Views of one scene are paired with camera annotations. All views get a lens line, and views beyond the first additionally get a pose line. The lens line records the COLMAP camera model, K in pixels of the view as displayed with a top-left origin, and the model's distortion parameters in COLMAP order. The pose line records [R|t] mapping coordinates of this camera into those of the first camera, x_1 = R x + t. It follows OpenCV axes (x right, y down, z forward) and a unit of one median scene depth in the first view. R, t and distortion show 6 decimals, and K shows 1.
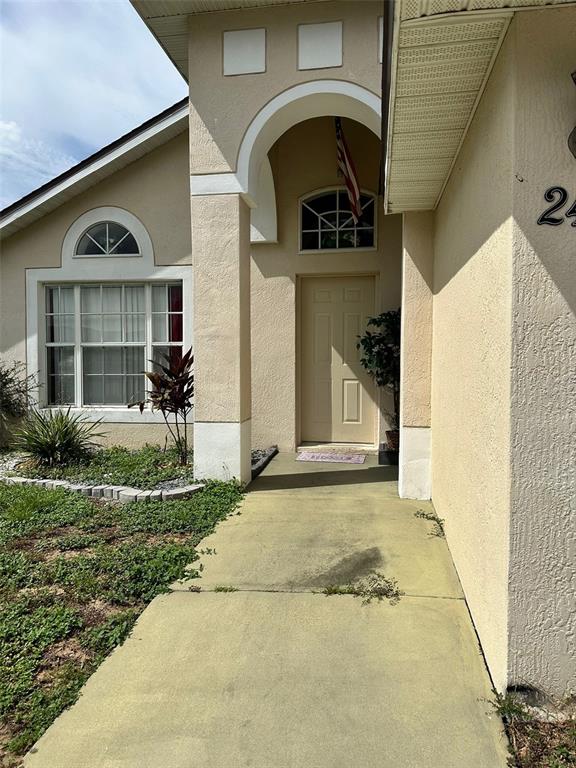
lens RADIAL K [[533.0, 0, 288.2], [0, 533.0, 386.6], [0, 0, 1]] dist [0.149372, -0.268860]
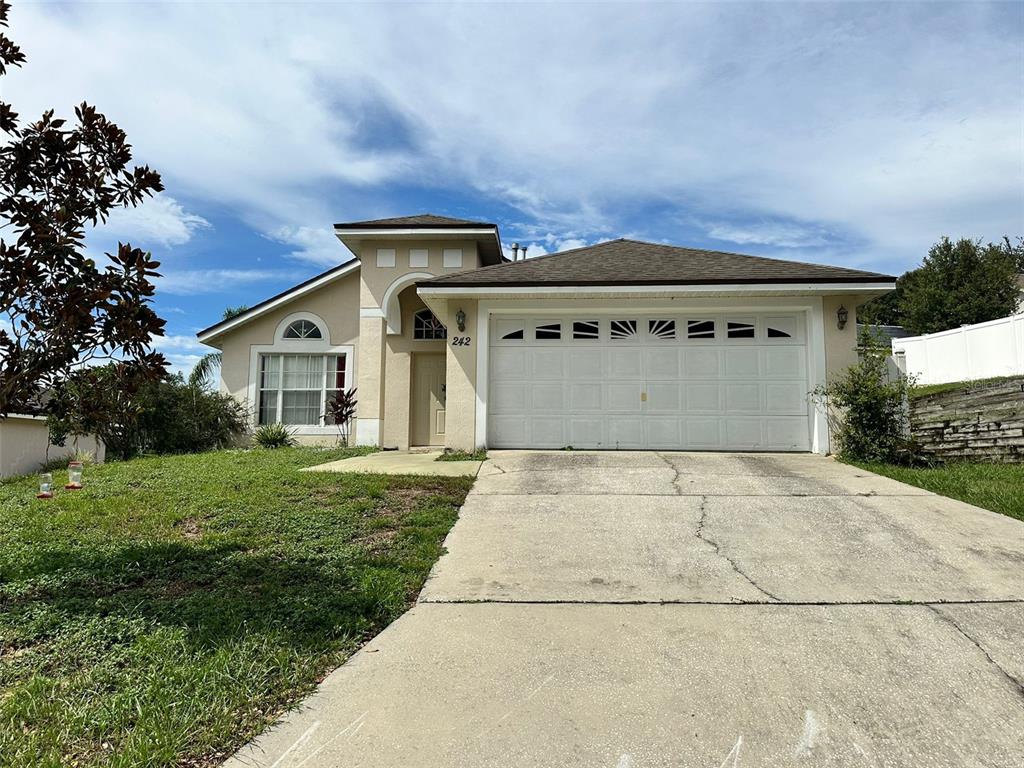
lens RADIAL K [[828.4, 0, 516.7], [0, 828.4, 380.8], [0, 0, 1]] dist [0.195553, -0.173123]
pose [[0.995007, 0.021043, 0.097565, 0.094173], [-0.004803, 0.986484, -0.163787, 0.334097], [-0.099693, 0.162501, 0.981659, -1.714203]]
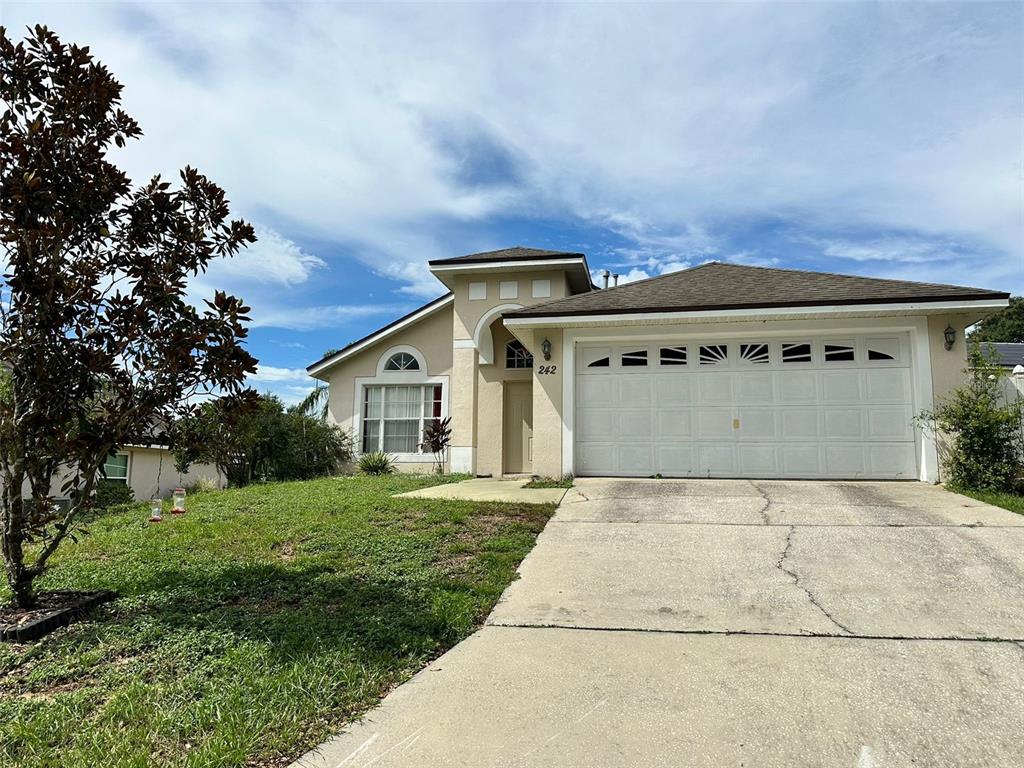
lens RADIAL K [[831.0, 0, 510.9], [0, 831.0, 388.4], [0, 0, 1]] dist [0.168775, -0.114561]
pose [[0.999145, 0.007000, -0.040739, 0.150727], [-0.014436, 0.982591, -0.185219, 0.335580], [0.038733, 0.185649, 0.981852, -1.746888]]
